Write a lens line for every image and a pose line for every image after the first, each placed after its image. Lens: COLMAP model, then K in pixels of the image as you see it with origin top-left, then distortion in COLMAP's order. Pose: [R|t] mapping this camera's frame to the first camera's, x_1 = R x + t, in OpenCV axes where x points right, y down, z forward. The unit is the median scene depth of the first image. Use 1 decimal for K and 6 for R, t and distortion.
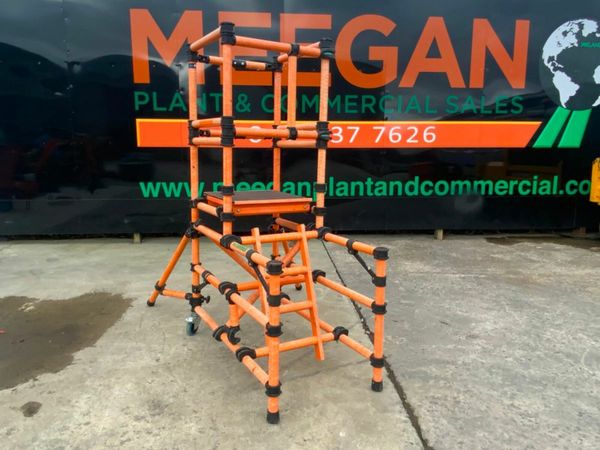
lens RADIAL K [[462.4, 0, 298.6], [0, 462.4, 226.0], [0, 0, 1]] dist [0.059804, -0.089755]
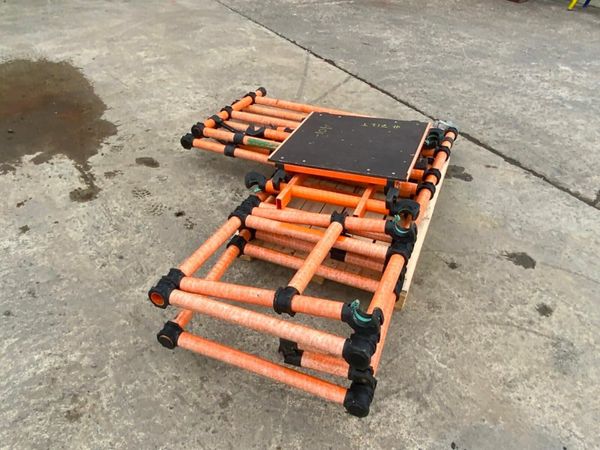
lens RADIAL K [[462.4, 0, 298.6], [0, 462.4, 226.0], [0, 0, 1]] dist [0.059804, -0.089755]
pose [[0.859822, -0.288371, 0.421365, -0.353510], [0.034437, 0.856117, 0.515634, -0.016556], [-0.509432, -0.428843, 0.746038, -0.034018]]
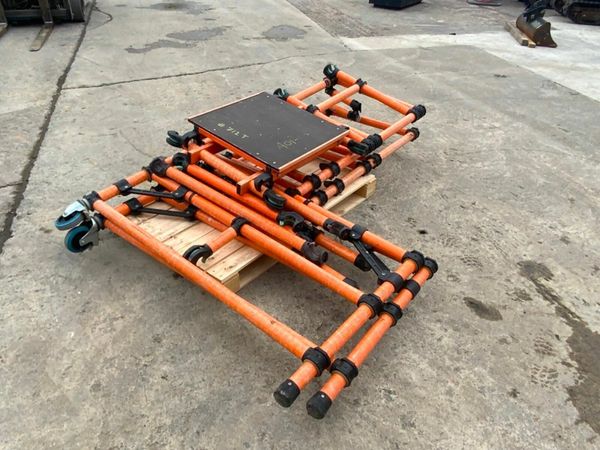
lens RADIAL K [[462.4, 0, 298.6], [0, 462.4, 226.0], [0, 0, 1]] dist [0.059804, -0.089755]
pose [[-0.971627, 0.105347, -0.211760, -0.055080], [-0.069676, 0.728103, 0.681917, -0.102983], [0.226021, 0.677324, -0.700105, 0.631007]]
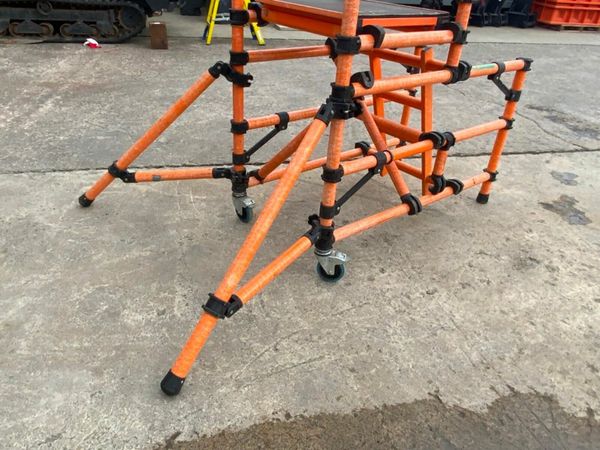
lens RADIAL K [[462.4, 0, 298.6], [0, 462.4, 226.0], [0, 0, 1]] dist [0.059804, -0.089755]
pose [[-0.184205, -0.518320, 0.835112, -0.434767], [0.093053, 0.836639, 0.539793, -0.094093], [-0.978473, 0.177142, -0.105882, 0.697553]]
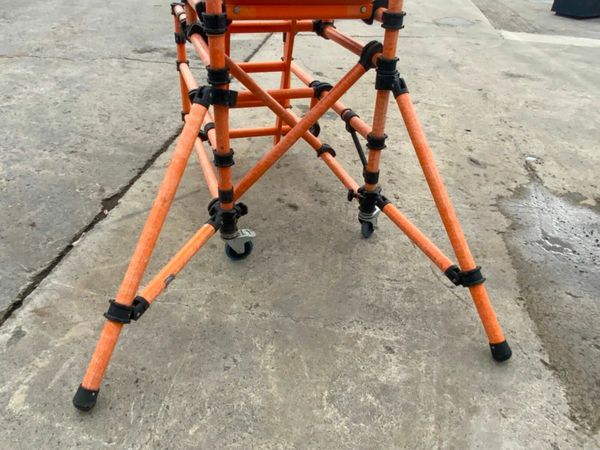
lens RADIAL K [[462.4, 0, 298.6], [0, 462.4, 226.0], [0, 0, 1]] dist [0.059804, -0.089755]
pose [[-0.979800, -0.151257, 0.130817, -0.138150], [-0.022589, 0.733675, 0.679125, -0.140033], [-0.198699, 0.662451, -0.722272, 0.950585]]
